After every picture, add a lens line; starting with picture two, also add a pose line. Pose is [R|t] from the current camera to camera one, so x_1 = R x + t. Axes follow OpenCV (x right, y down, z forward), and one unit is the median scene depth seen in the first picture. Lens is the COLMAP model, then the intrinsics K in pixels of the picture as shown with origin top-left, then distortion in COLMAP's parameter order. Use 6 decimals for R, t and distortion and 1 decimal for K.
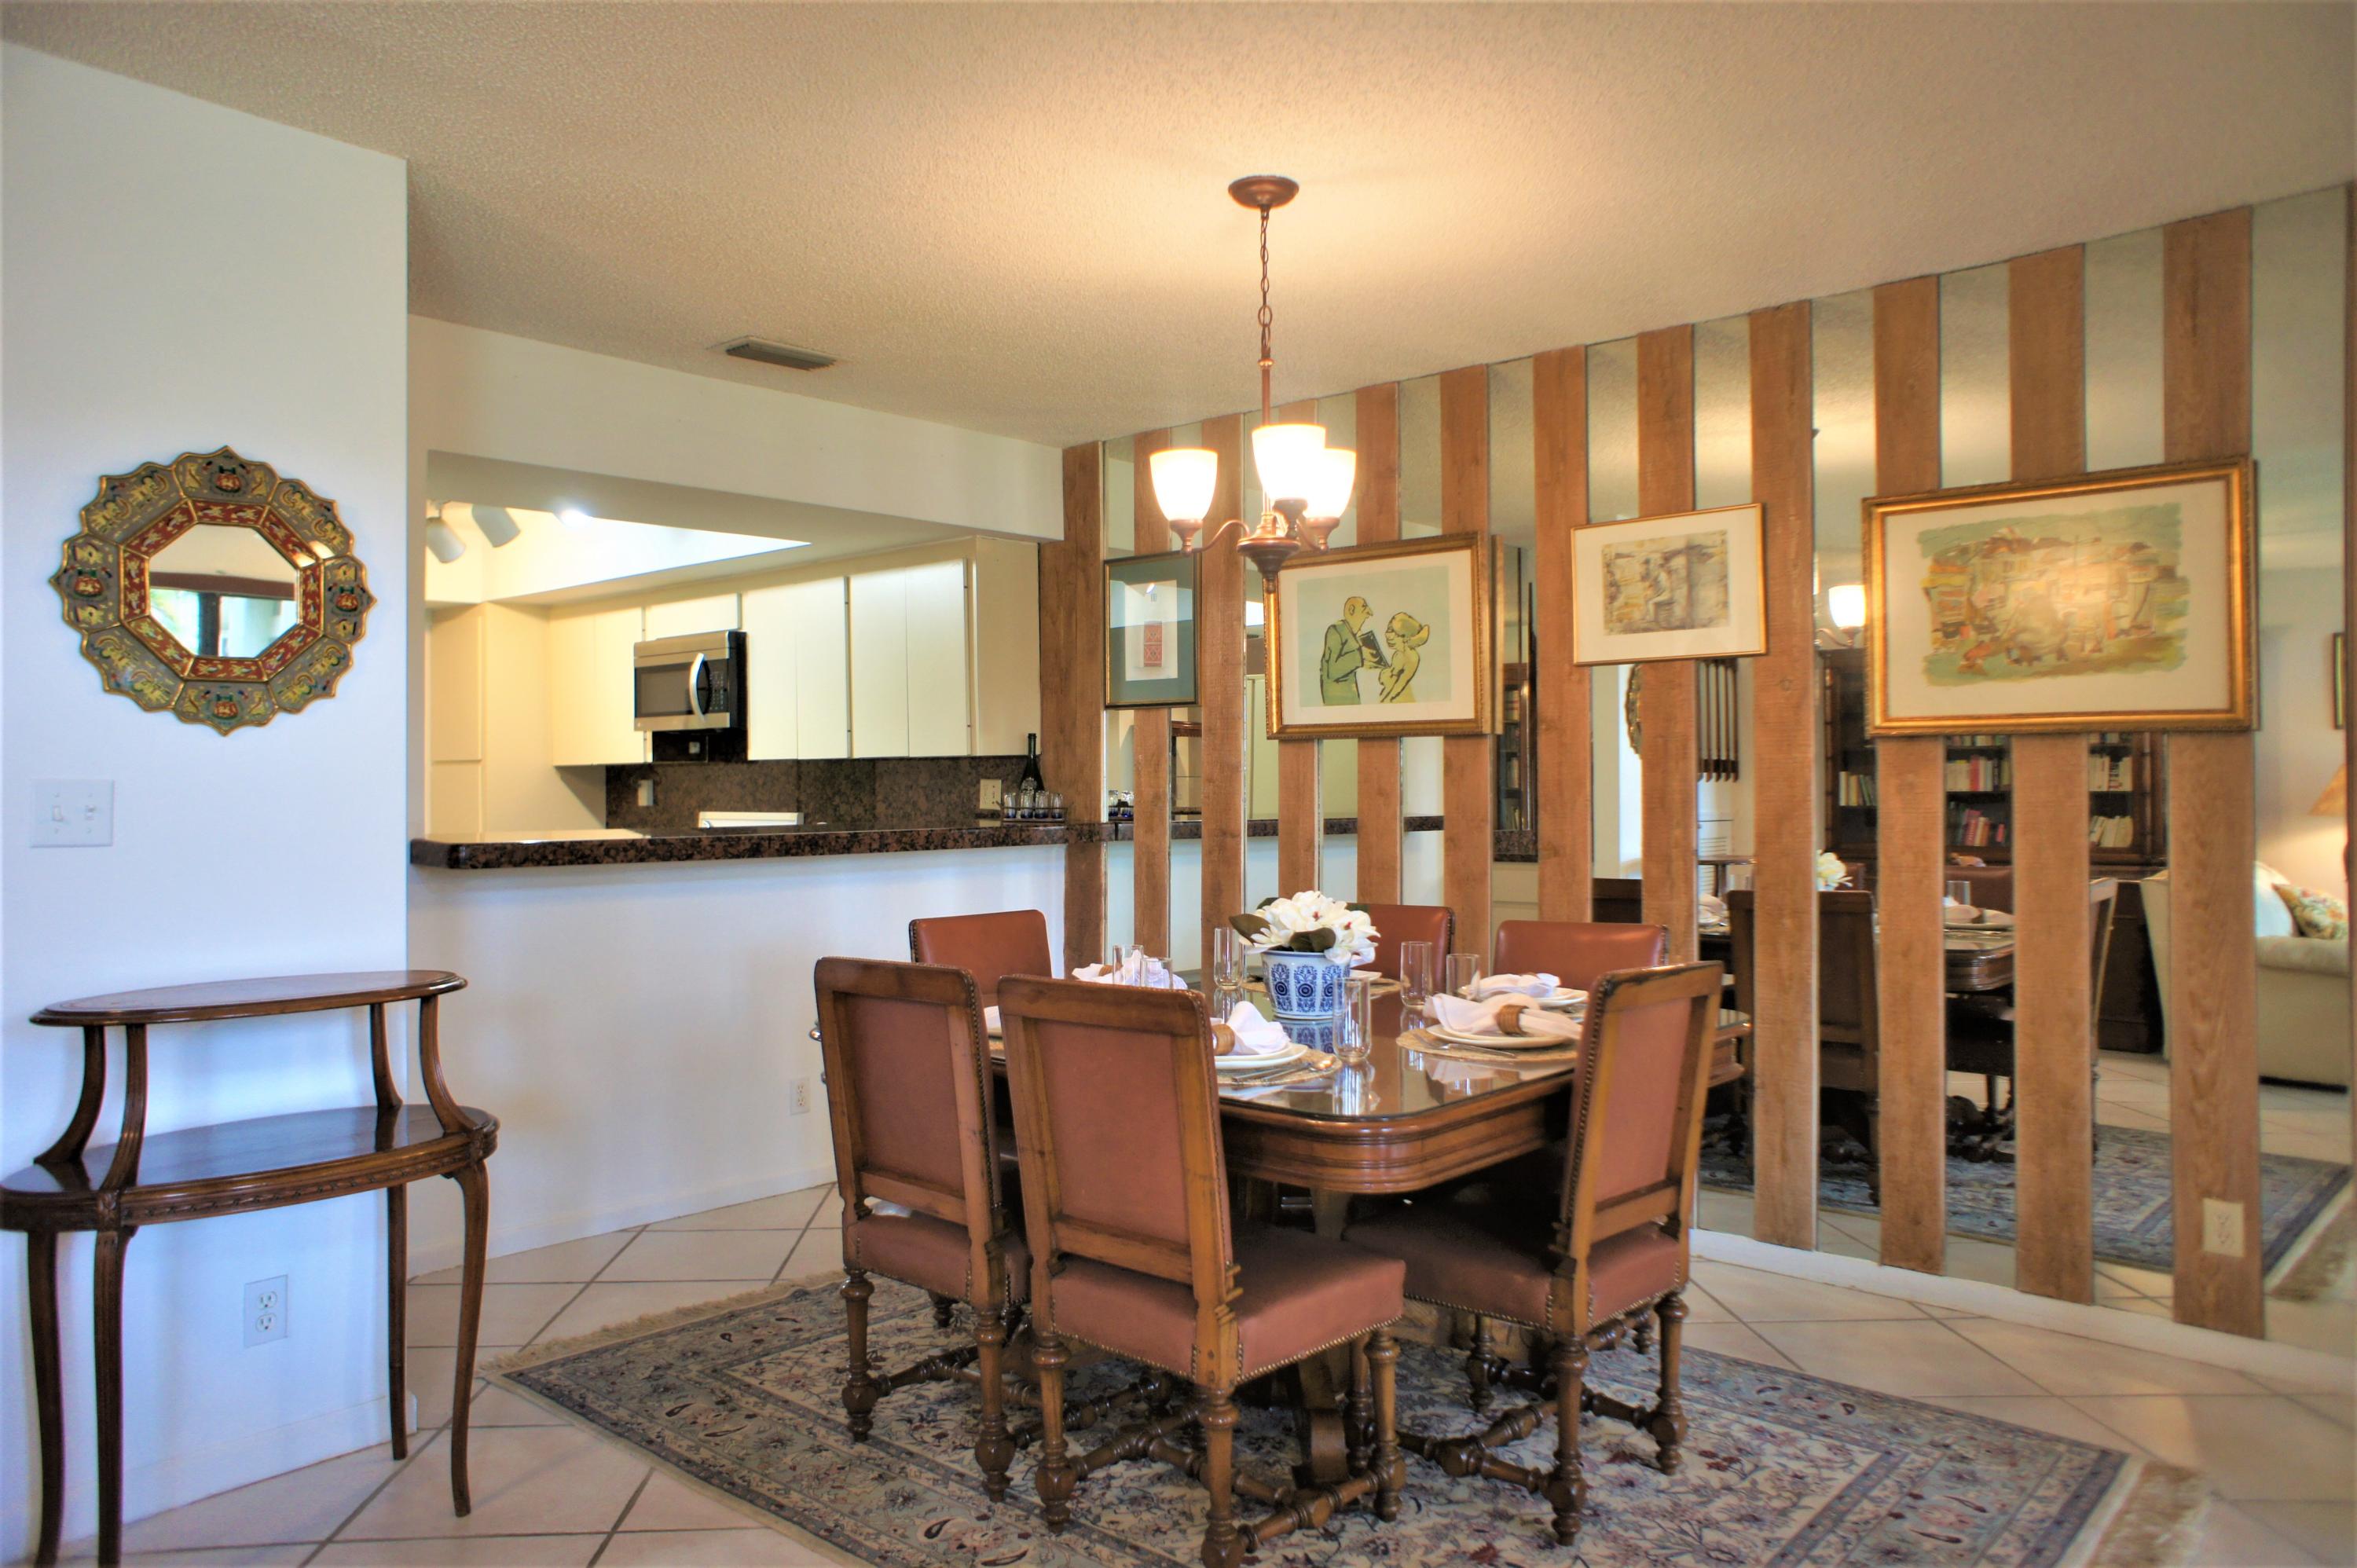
lens RADIAL K [[1599.7, 0, 1164.3], [0, 1599.7, 754.5], [0, 0, 1]] dist [-0.047581, 0.075799]
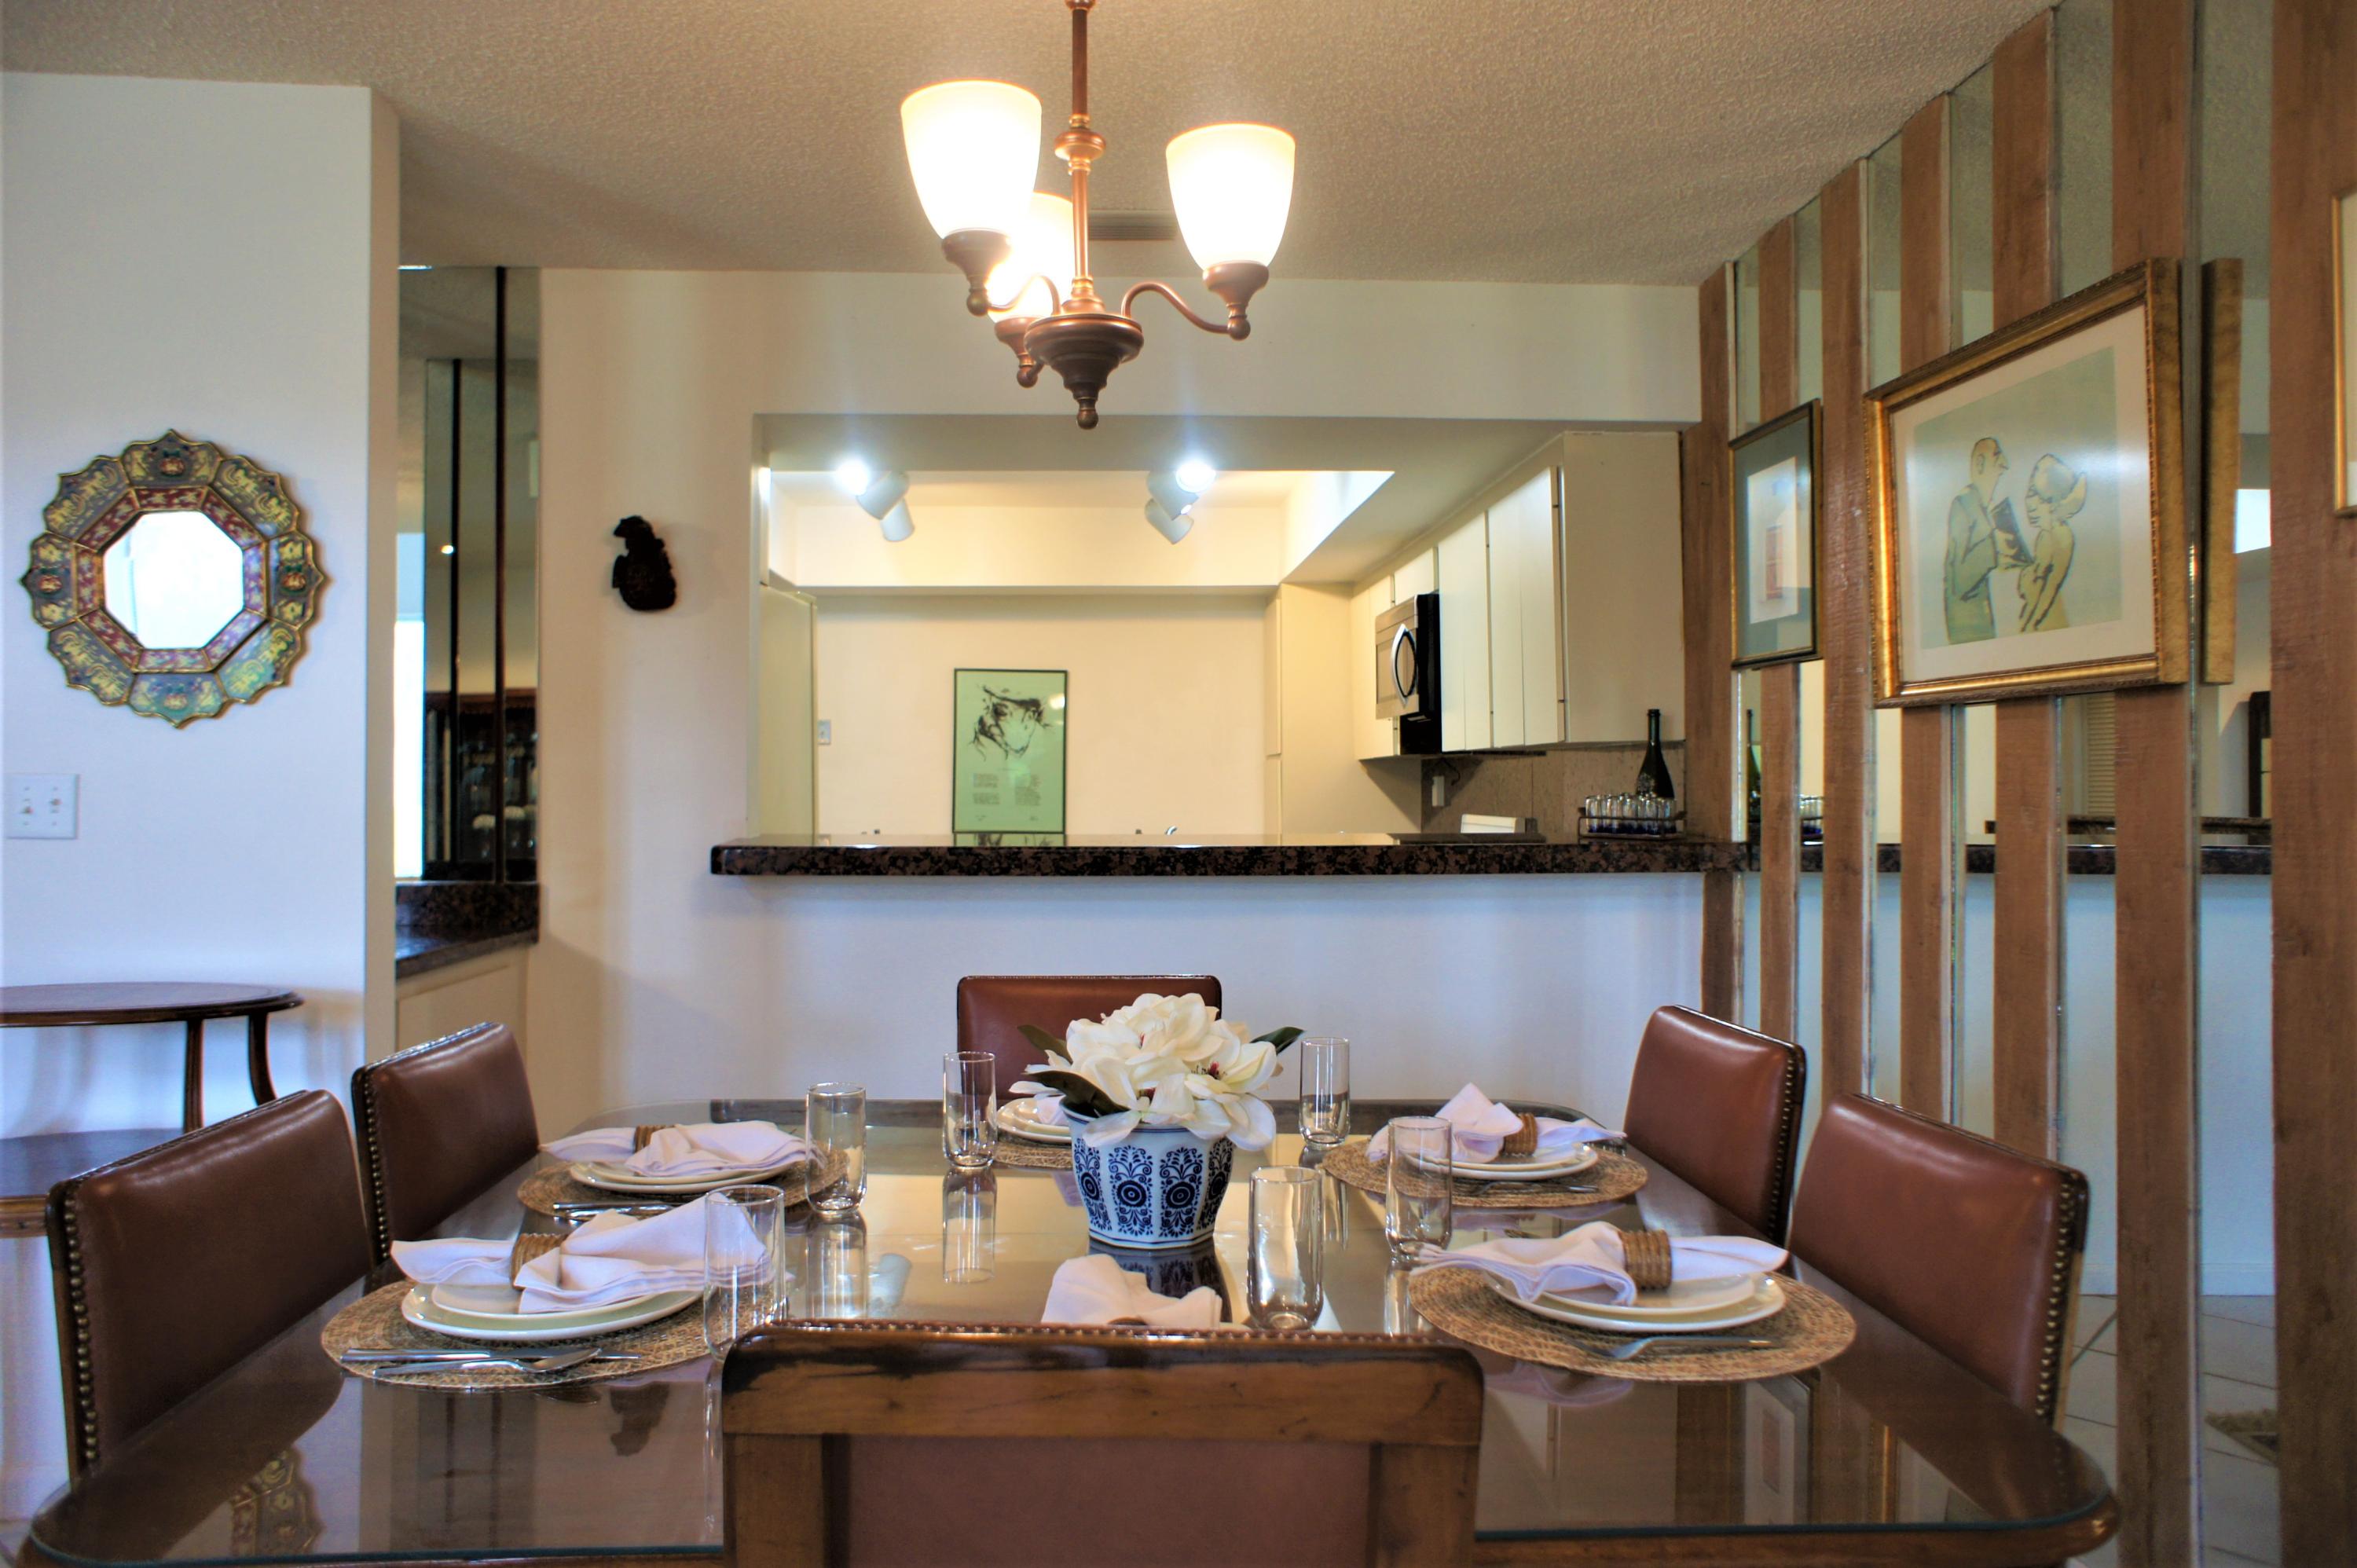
lens RADIAL K [[1645.0, 0, 1177.8], [0, 1645.0, 763.2], [0, 0, 1]] dist [-0.086154, 0.114558]
pose [[0.710467, -0.002835, -0.703724, 0.382371], [0.008657, 0.999951, 0.004712, 0.006966], [0.703677, -0.009439, 0.710457, 0.516836]]
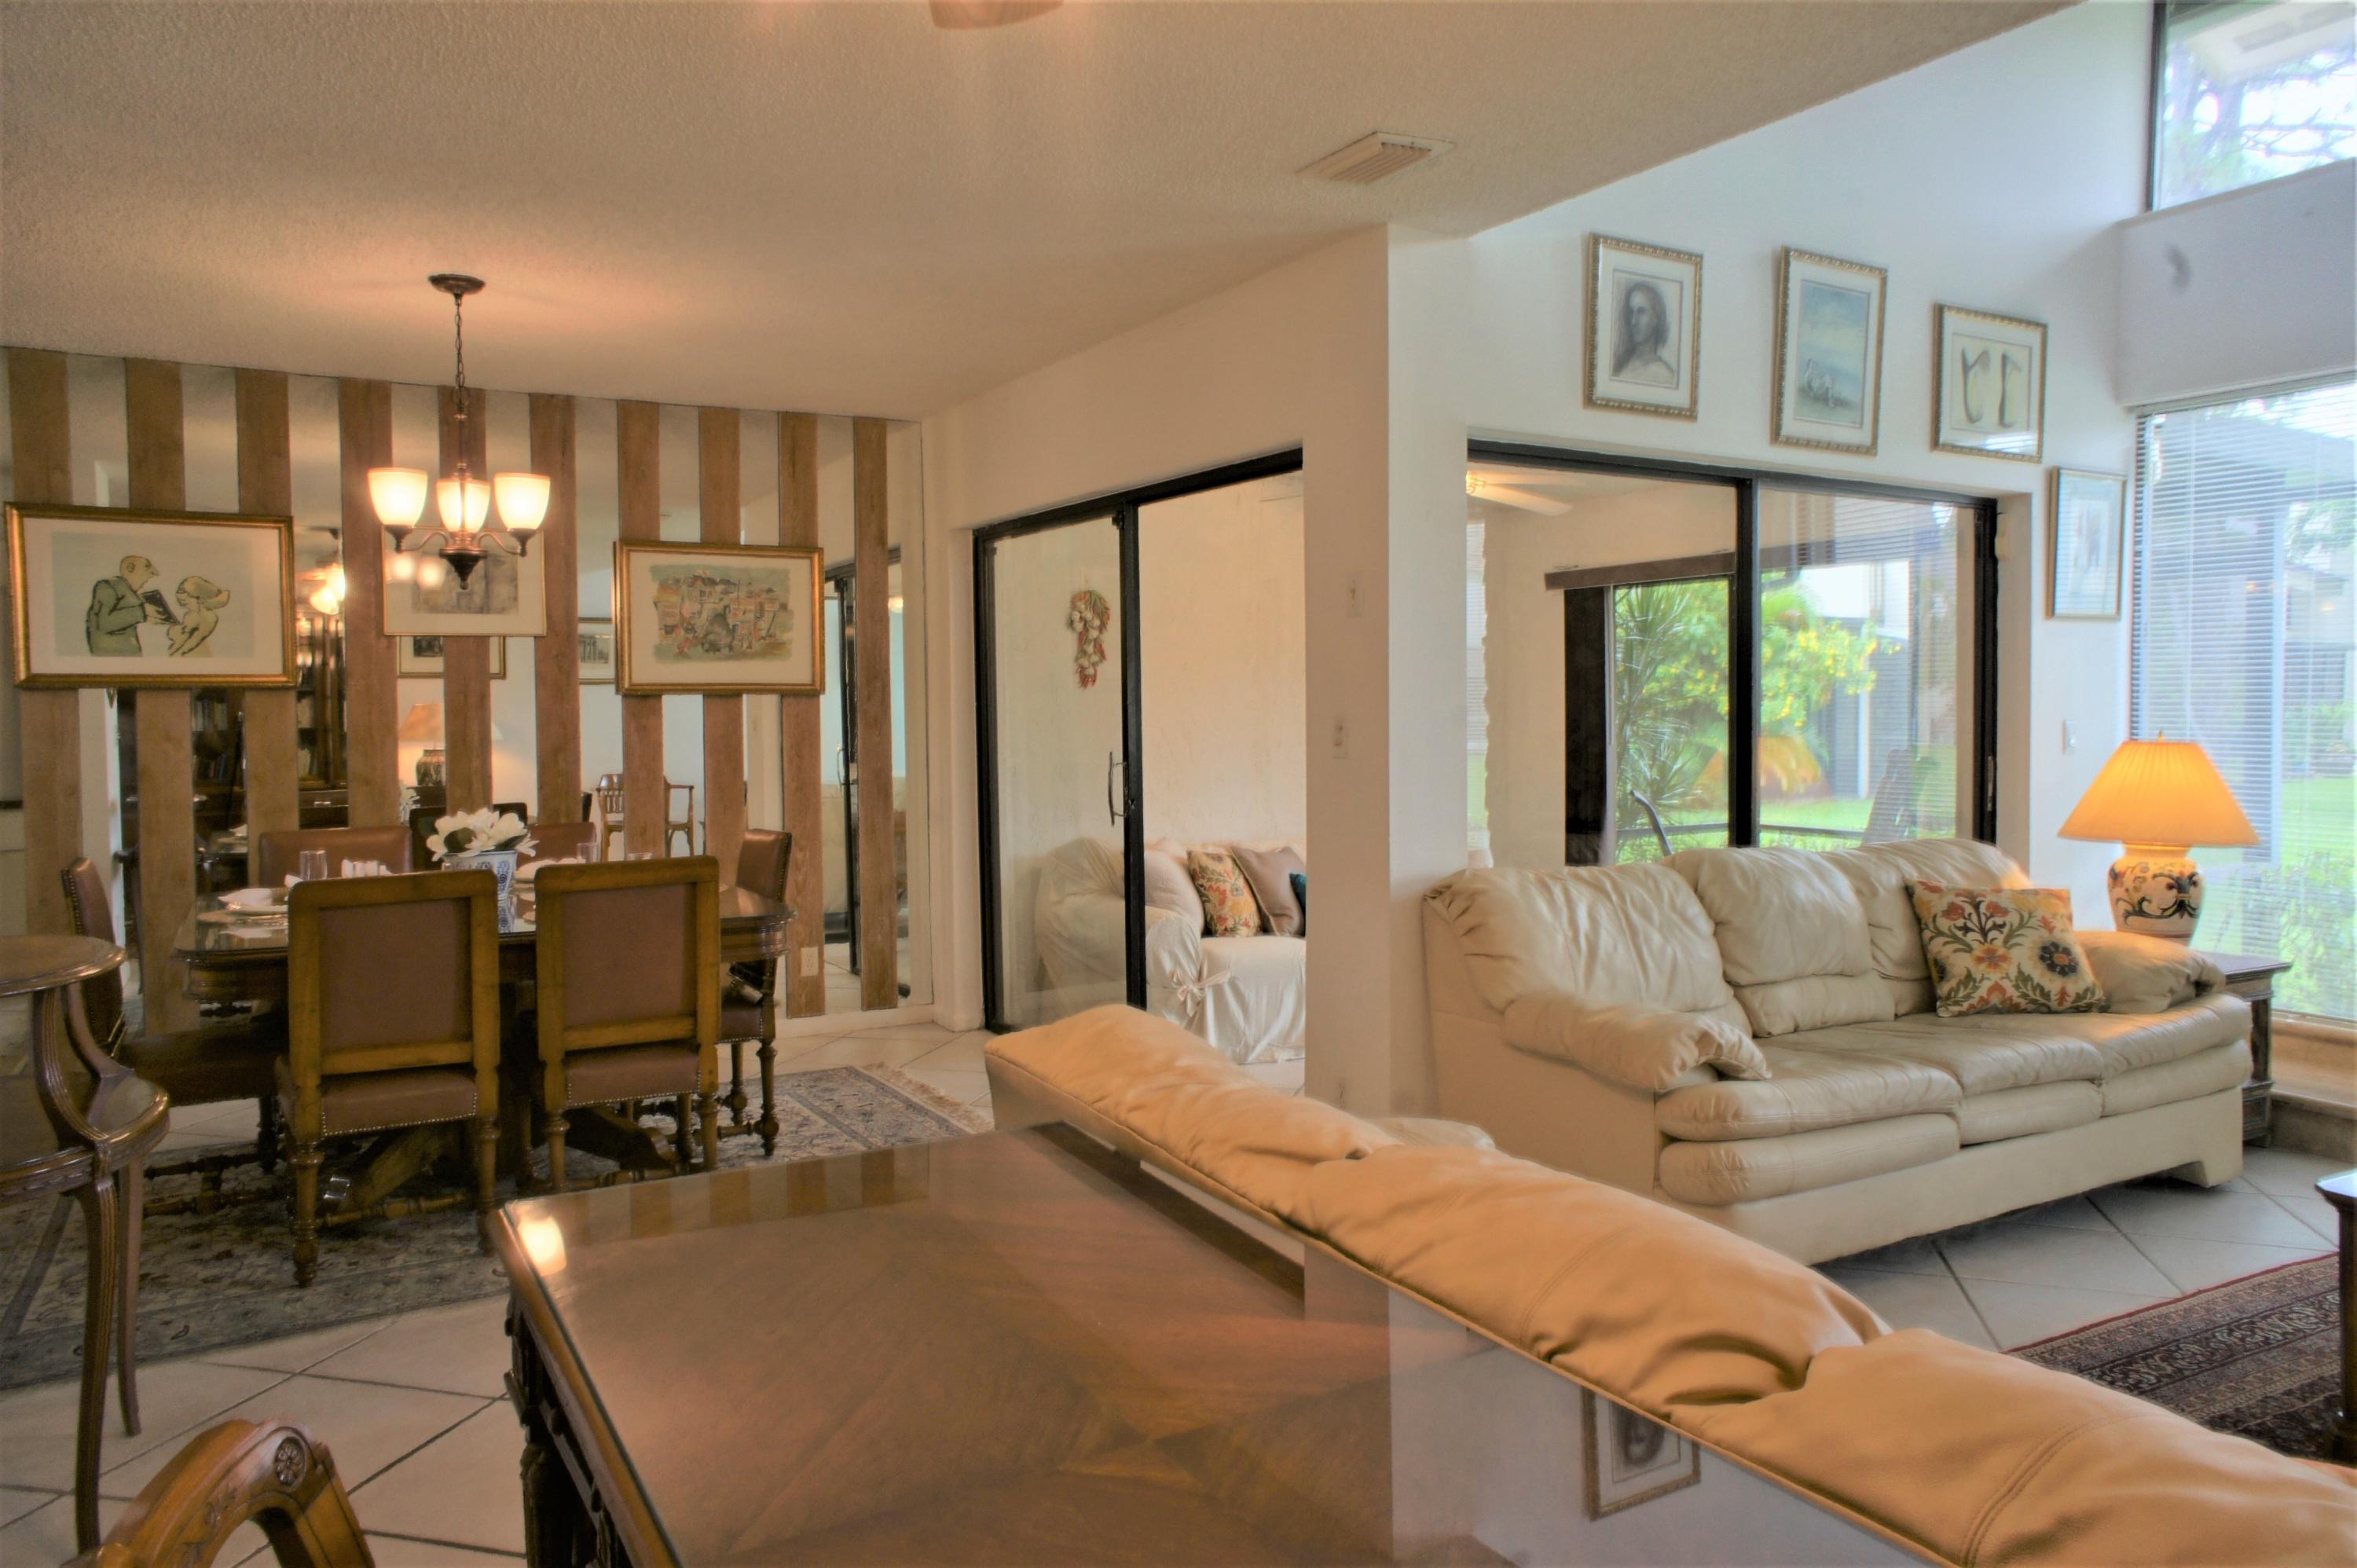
lens RADIAL K [[1599.7, 0, 1164.3], [0, 1599.7, 754.5], [0, 0, 1]] dist [-0.047581, 0.075799]
pose [[0.310105, -0.026156, 0.950342, -0.833155], [-0.006754, 0.999536, 0.029714, -0.002974], [-0.950678, -0.015633, 0.309784, 0.024821]]
